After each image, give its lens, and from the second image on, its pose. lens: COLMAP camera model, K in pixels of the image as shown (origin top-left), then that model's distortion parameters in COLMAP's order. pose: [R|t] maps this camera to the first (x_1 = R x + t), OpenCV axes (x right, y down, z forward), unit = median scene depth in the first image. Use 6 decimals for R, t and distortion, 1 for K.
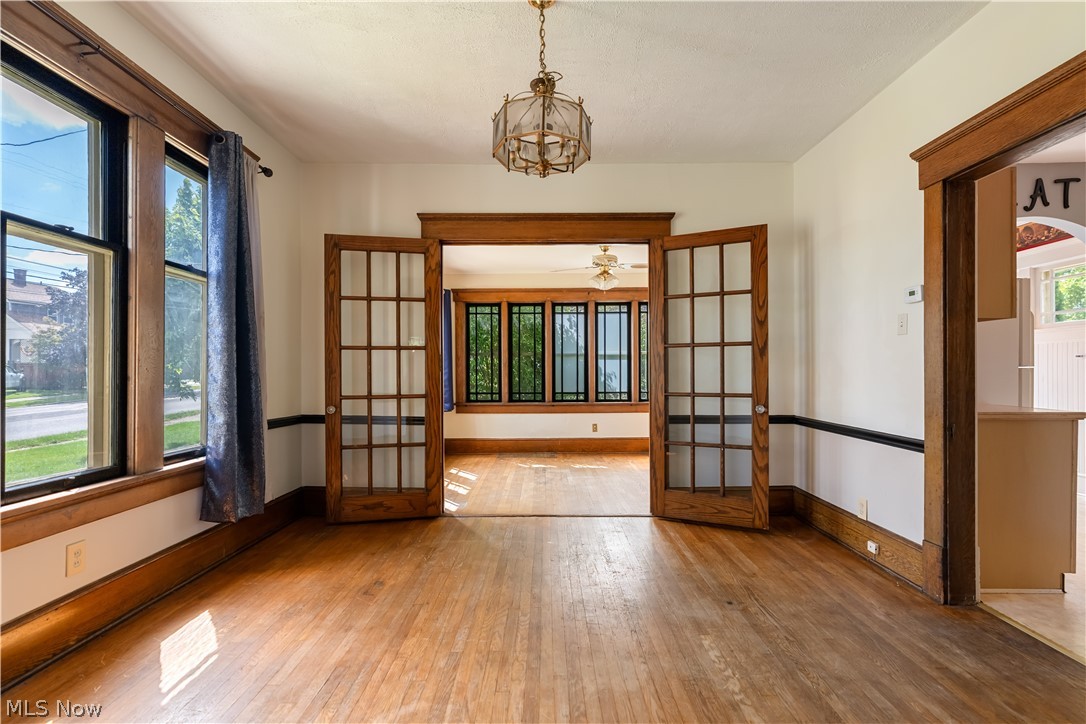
lens RADIAL K [[494.4, 0, 539.3], [0, 494.4, 371.2], [0, 0, 1]] dist [-0.006777, 0.002145]
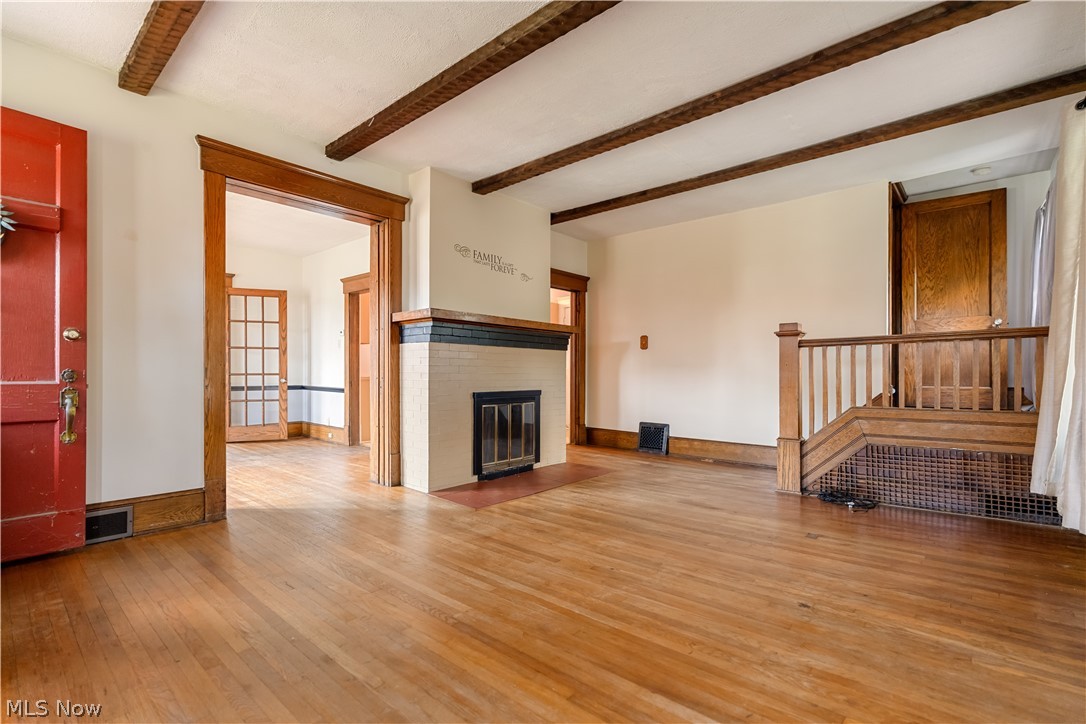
lens RADIAL K [[494.4, 0, 540.7], [0, 494.4, 370.1], [0, 0, 1]] dist [-0.006777, 0.002145]
pose [[0.651425, -0.000127, 0.758713, -0.400967], [-0.002907, 0.999992, 0.002663, 0.023440], [-0.758708, -0.003940, 0.651419, -1.120600]]
